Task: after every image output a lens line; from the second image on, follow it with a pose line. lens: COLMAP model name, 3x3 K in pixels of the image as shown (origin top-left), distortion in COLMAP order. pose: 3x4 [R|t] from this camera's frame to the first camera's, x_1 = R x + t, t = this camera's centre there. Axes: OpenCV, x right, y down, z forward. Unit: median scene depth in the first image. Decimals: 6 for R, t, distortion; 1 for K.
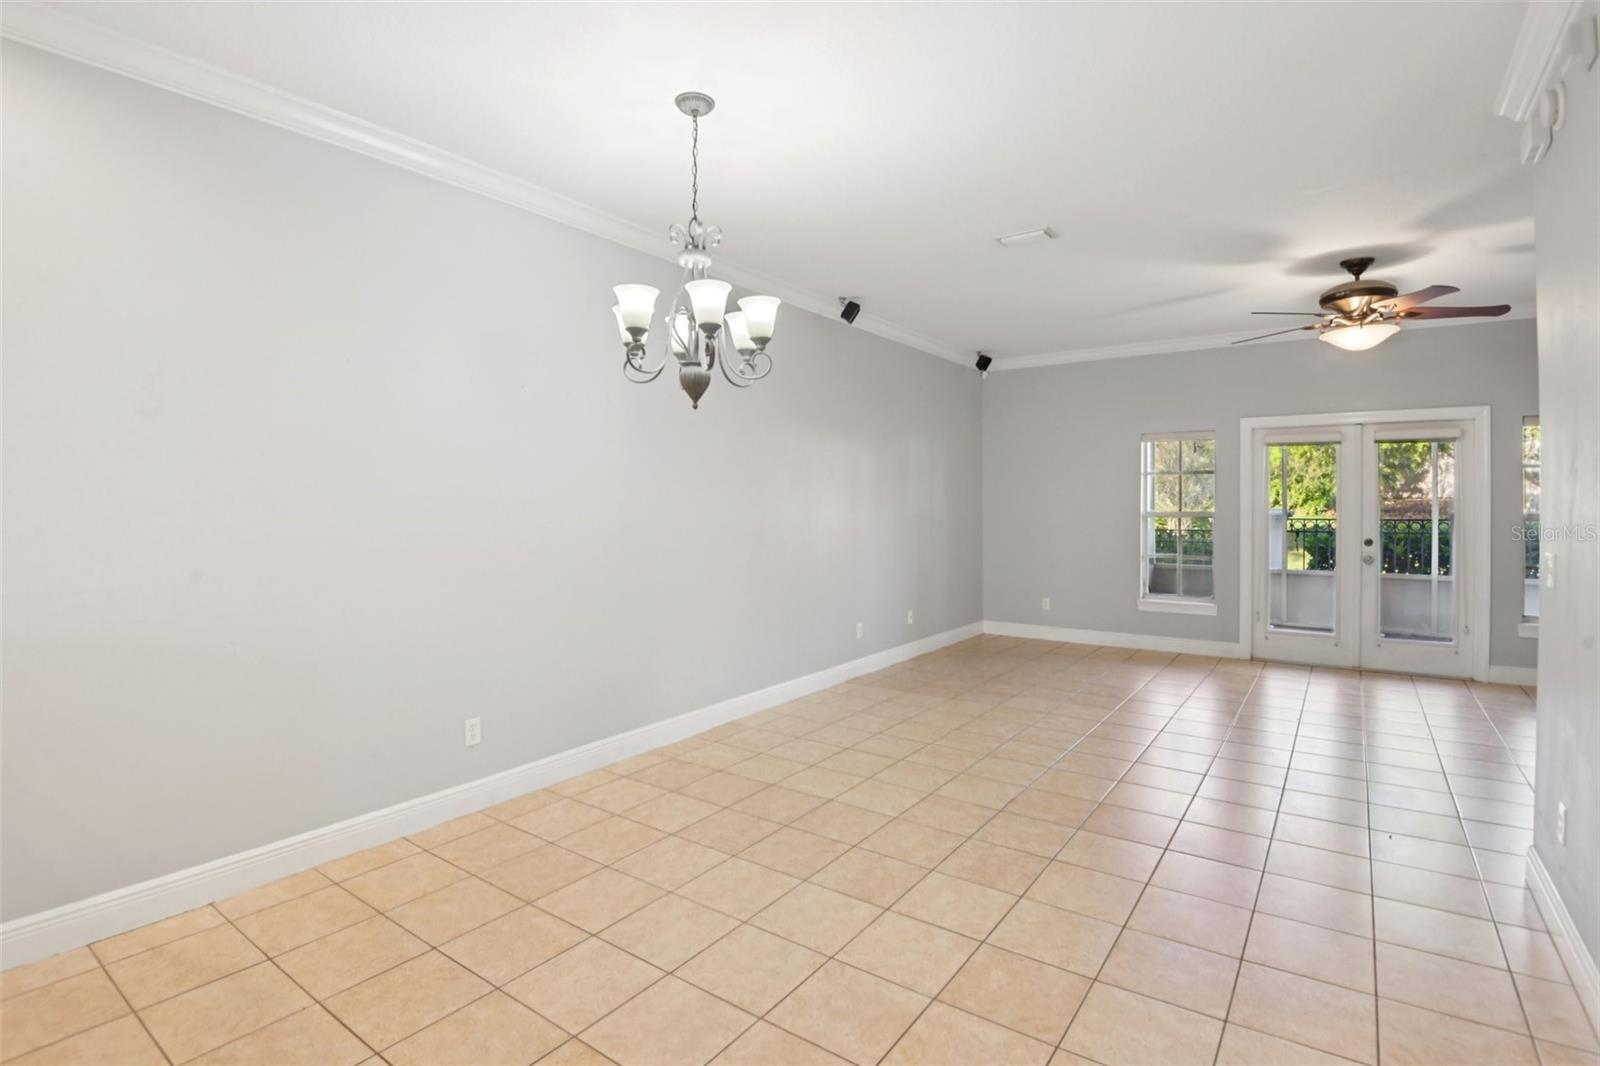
lens RADIAL K [[748.4, 0, 823.9], [0, 748.4, 510.2], [0, 0, 1]] dist [-0.010849, -0.020254]
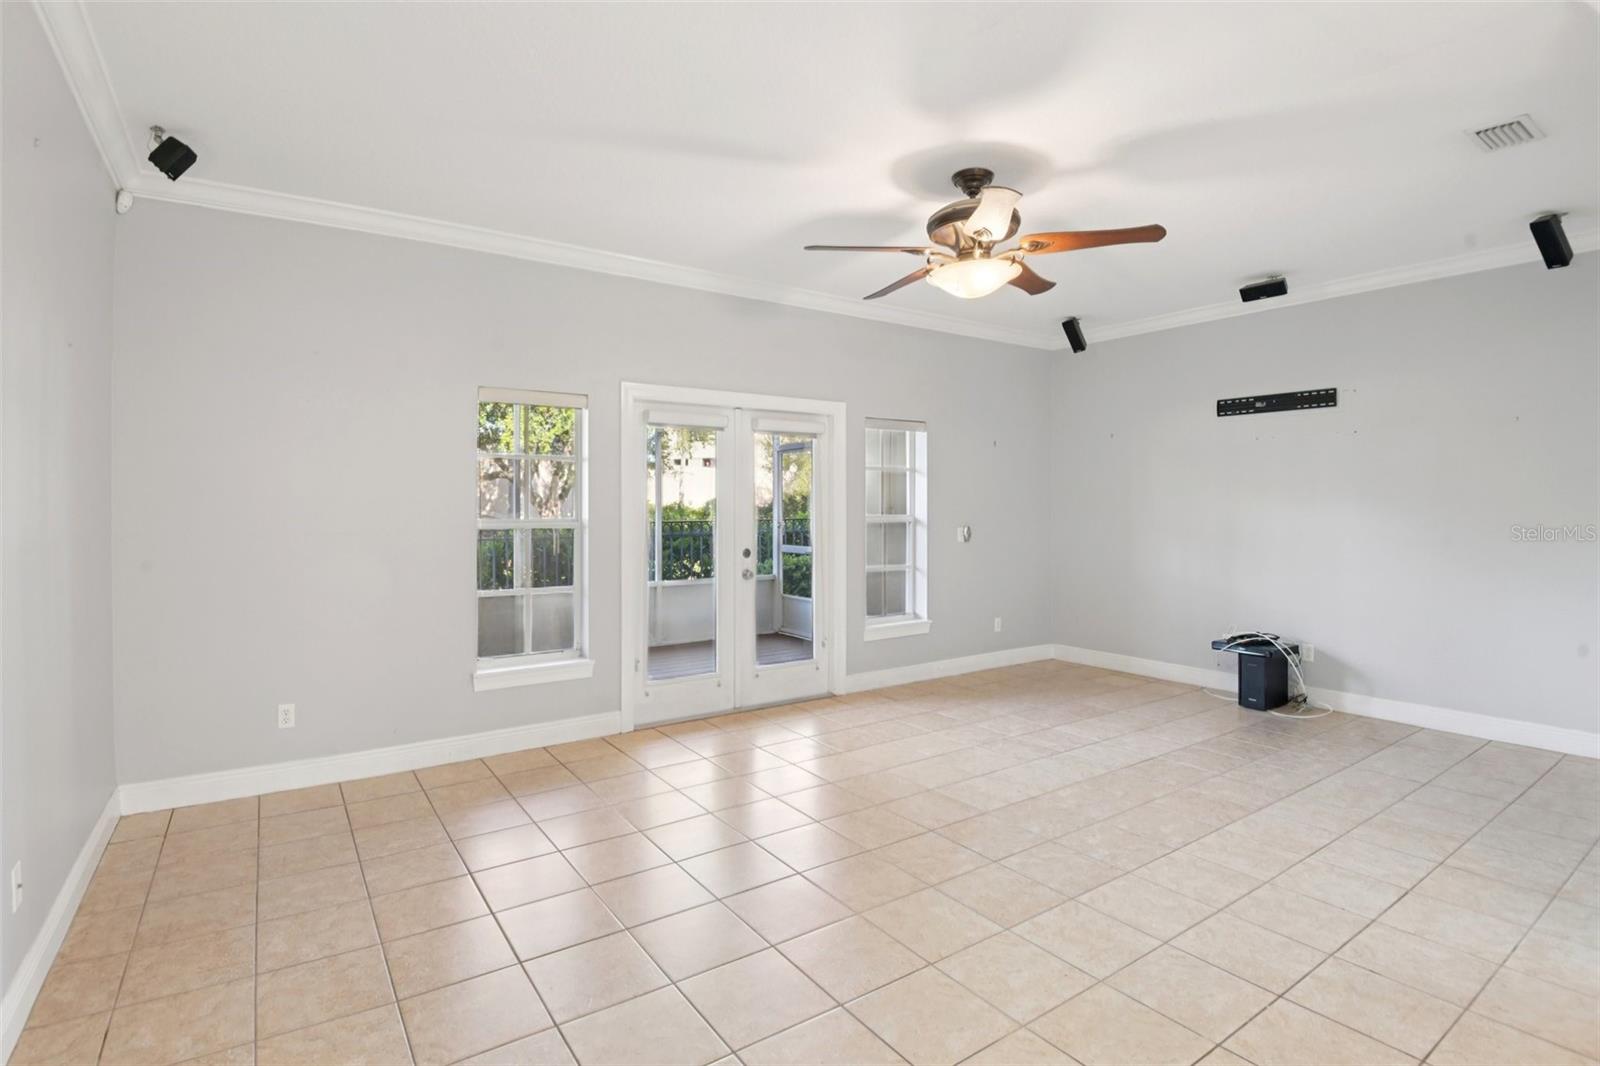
lens RADIAL K [[760.1, 0, 765.9], [0, 760.1, 510.1], [0, 0, 1]] dist [-0.036107, -0.000482]
pose [[0.372979, -0.003188, 0.927834, -0.039898], [0.009814, 0.999952, -0.000509, -0.003867], [-0.927788, 0.009295, 0.372992, 0.662862]]
